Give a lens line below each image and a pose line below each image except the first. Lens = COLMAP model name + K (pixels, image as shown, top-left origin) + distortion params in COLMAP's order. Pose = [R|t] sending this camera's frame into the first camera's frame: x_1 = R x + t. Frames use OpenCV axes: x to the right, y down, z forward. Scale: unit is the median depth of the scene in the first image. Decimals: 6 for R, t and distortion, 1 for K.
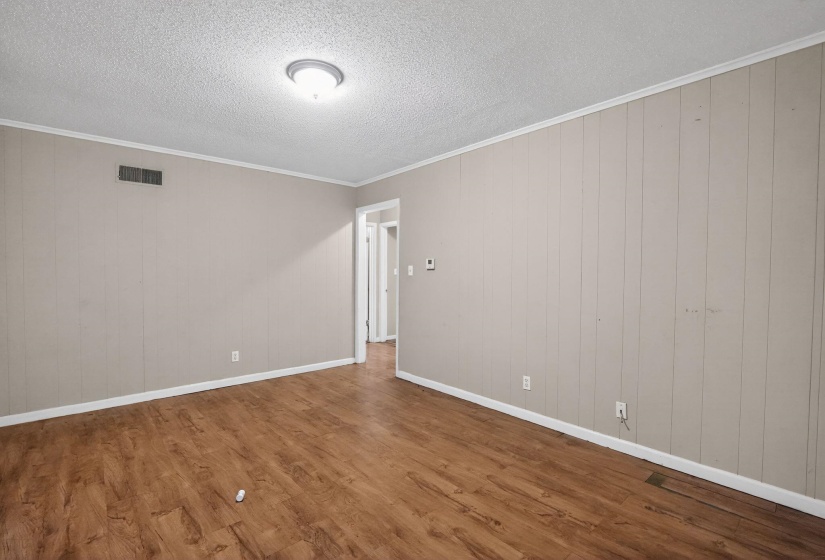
lens RADIAL K [[384.2, 0, 415.1], [0, 384.2, 265.2], [0, 0, 1]] dist [-0.015052, 0.000226]
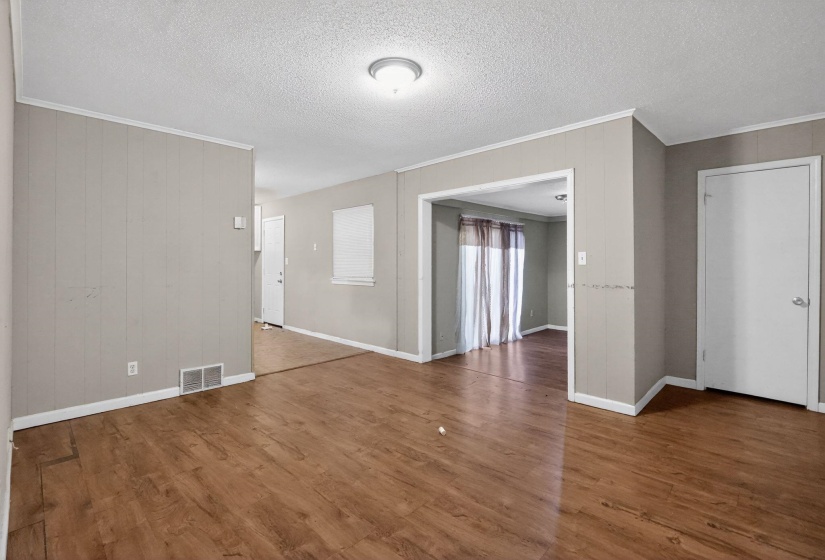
lens RADIAL K [[384.2, 0, 415.1], [0, 384.2, 265.2], [0, 0, 1]] dist [-0.015052, 0.000226]
pose [[-0.997046, -0.001058, -0.076801, -0.234580], [-0.000418, 0.999965, -0.008342, 0.043934], [0.076807, -0.008285, -0.997012, 2.046744]]
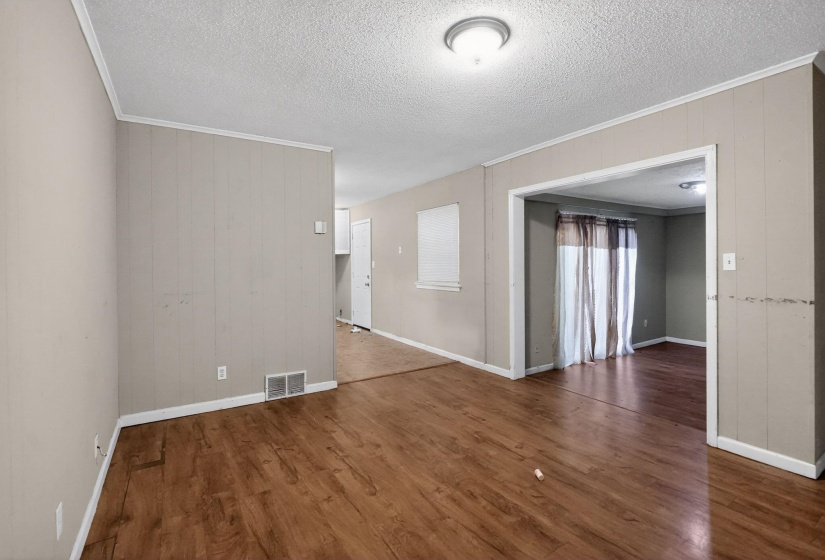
lens RADIAL K [[384.2, 0, 415.1], [0, 384.2, 265.2], [0, 0, 1]] dist [-0.015052, 0.000226]
pose [[-0.987599, 0.004854, 0.156922, -0.253298], [0.003440, 0.999951, -0.009279, 0.022772], [-0.156959, -0.008624, -0.987567, 1.881930]]
